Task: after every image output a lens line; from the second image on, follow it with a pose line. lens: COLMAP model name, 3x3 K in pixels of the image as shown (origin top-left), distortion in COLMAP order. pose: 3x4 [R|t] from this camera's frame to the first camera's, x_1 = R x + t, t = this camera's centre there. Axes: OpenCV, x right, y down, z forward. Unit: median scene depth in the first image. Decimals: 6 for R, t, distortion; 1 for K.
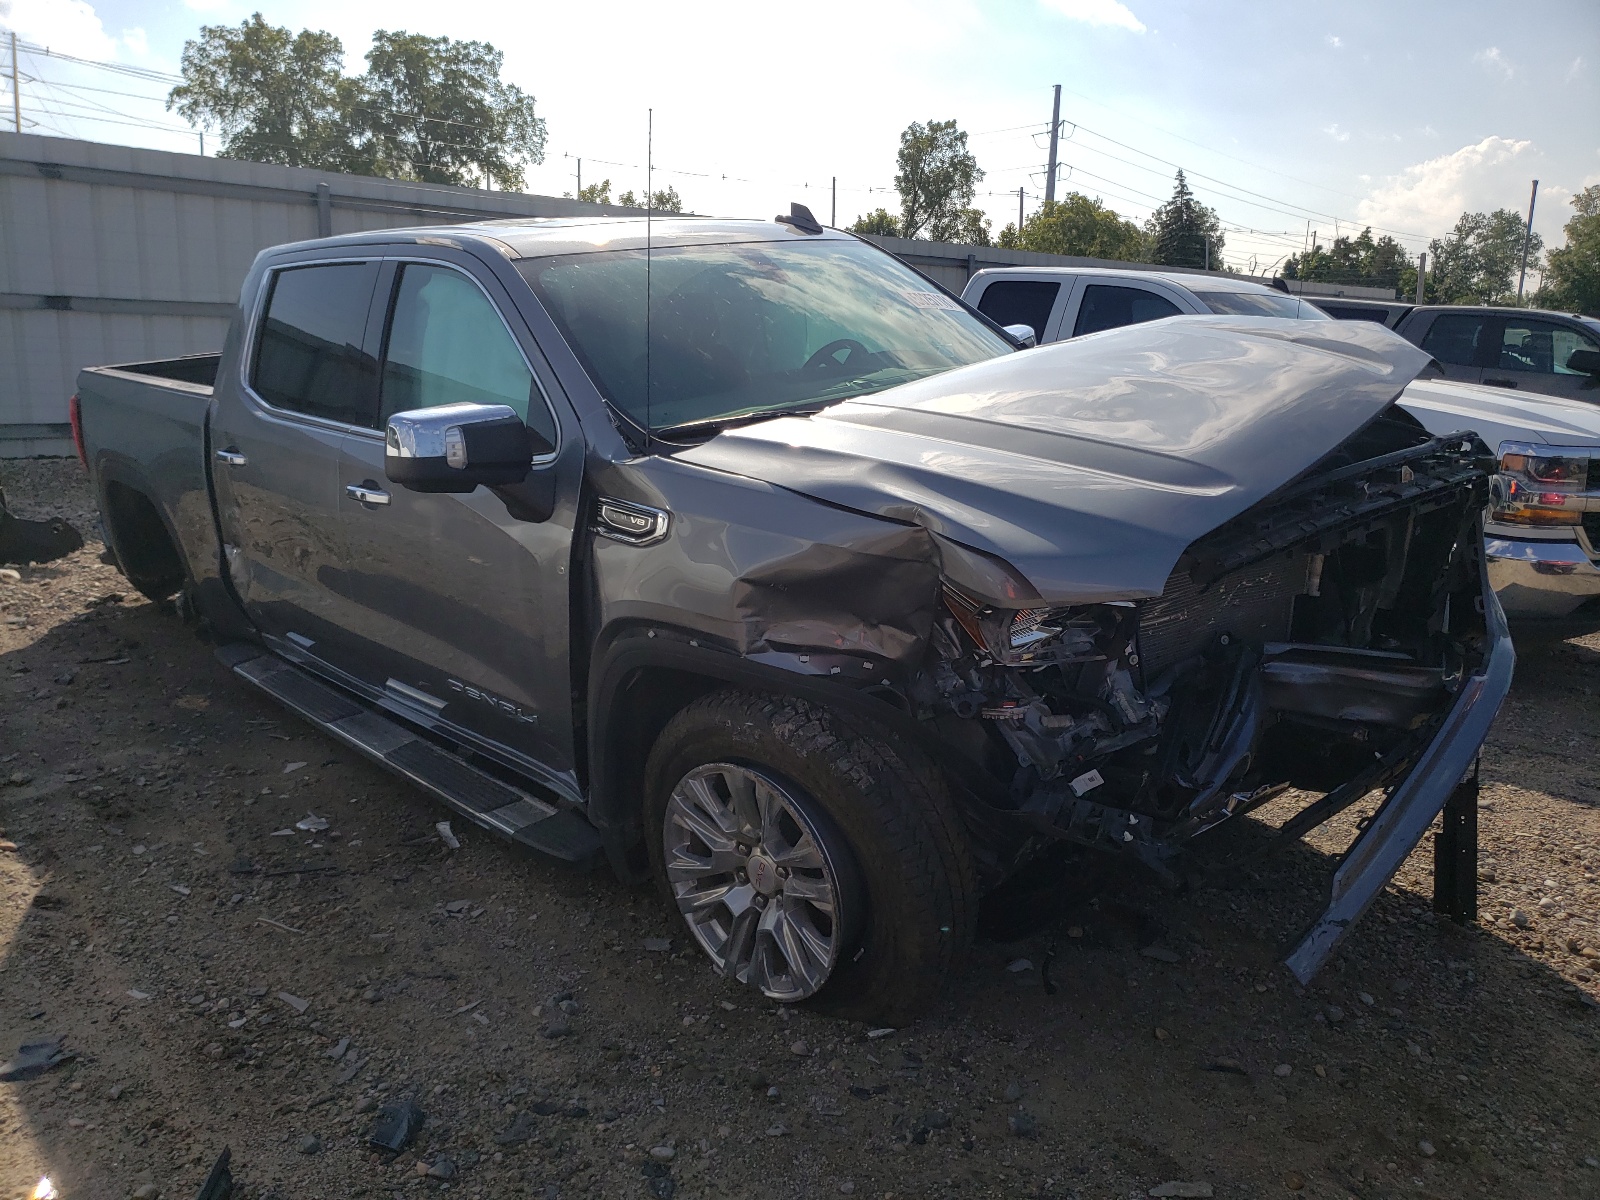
lens RADIAL K [[1224.7, 0, 799.9], [0, 1224.7, 603.9], [0, 0, 1]] dist [0.006097, 0.000046]
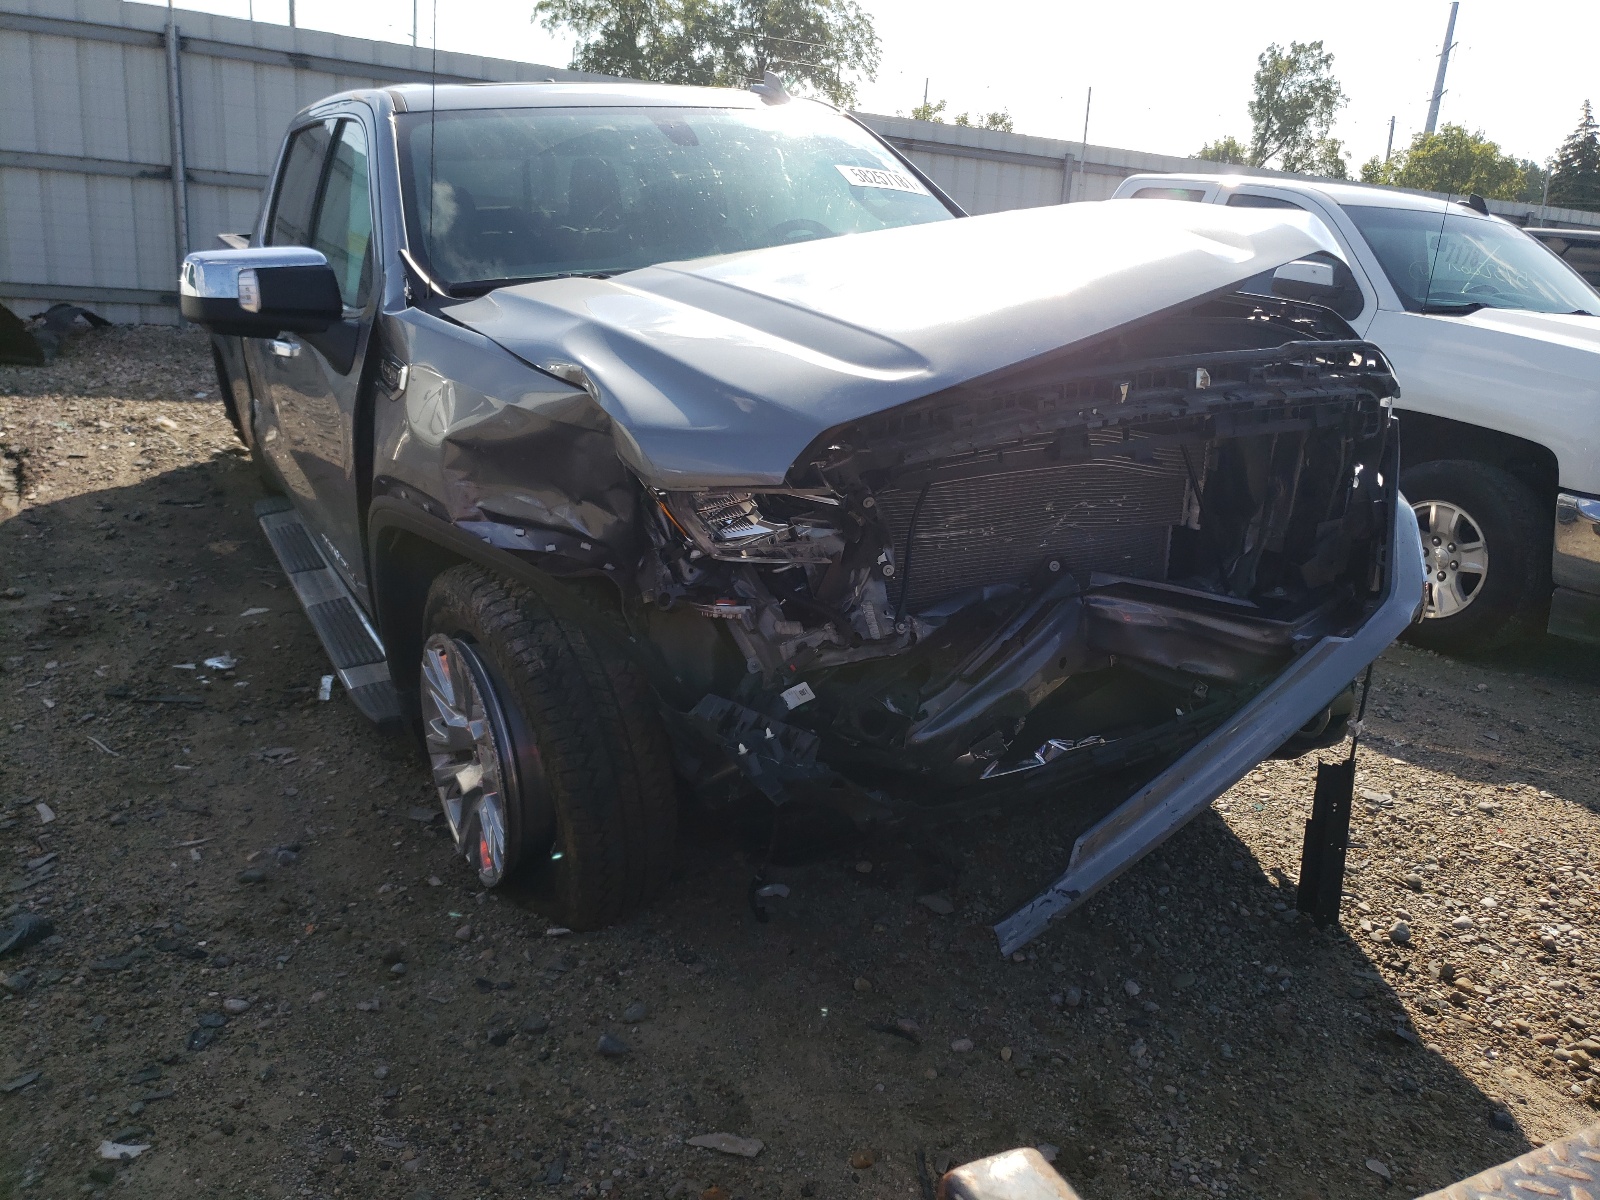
lens RADIAL K [[1221.6, 0, 825.4], [0, 1221.6, 595.2], [0, 0, 1]] dist [0.003503, -0.013709]
pose [[0.972870, 0.104320, -0.206498, 0.413700], [-0.093318, 0.993682, 0.062350, 0.012376], [0.211698, -0.041388, 0.976458, 0.125132]]
